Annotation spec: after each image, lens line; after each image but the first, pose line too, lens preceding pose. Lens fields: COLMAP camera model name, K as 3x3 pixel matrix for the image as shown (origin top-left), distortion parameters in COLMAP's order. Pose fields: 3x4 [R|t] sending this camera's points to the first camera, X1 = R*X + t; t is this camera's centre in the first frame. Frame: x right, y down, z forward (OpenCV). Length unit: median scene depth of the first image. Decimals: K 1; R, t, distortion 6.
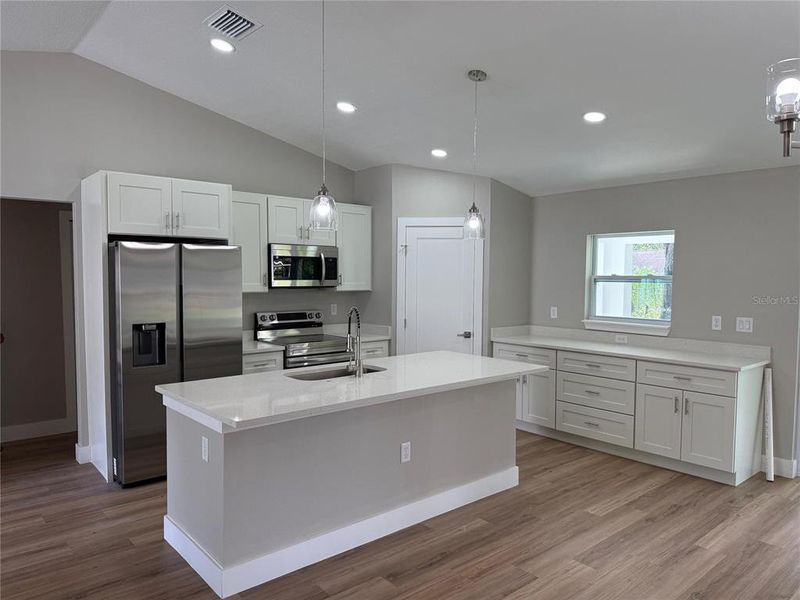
lens RADIAL K [[562.8, 0, 402.9], [0, 562.8, 300.8], [0, 0, 1]] dist [0.039066, -0.033470]
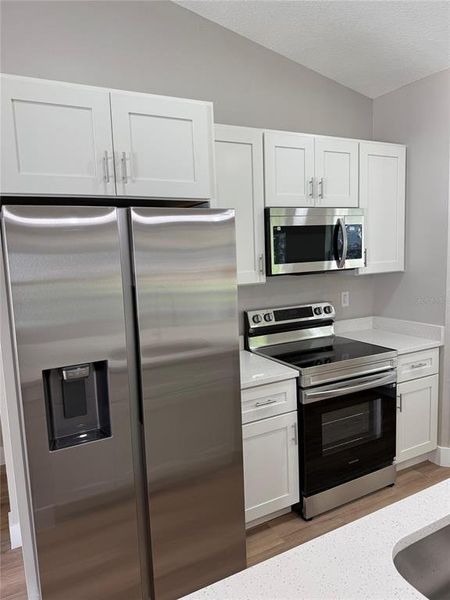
lens RADIAL K [[422.1, 0, 214.9], [0, 422.1, 301.1], [0, 0, 1]] dist [0.039066, -0.033470]
pose [[0.969195, -0.009971, -0.246094, -0.199760], [0.030406, 0.996381, 0.079377, -0.040021], [0.244412, -0.084415, 0.965990, 0.577230]]
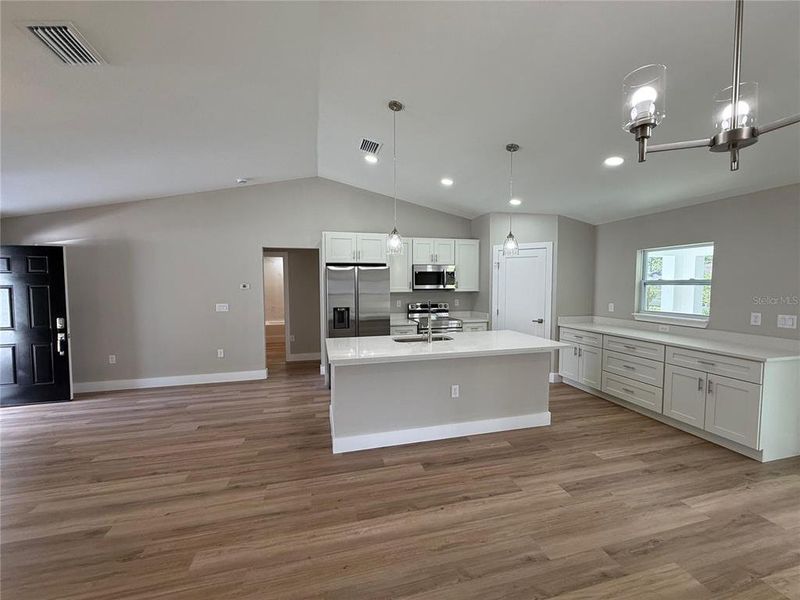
lens RADIAL K [[315.4, 0, 397.6], [0, 315.4, 302.0], [0, 0, 1]] dist [0.008179, 0.000712]
pose [[0.896039, 0.015703, -0.443697, 0.185775], [-0.010420, 0.999843, 0.014344, 0.002382], [0.443852, -0.008229, 0.896062, 0.090535]]
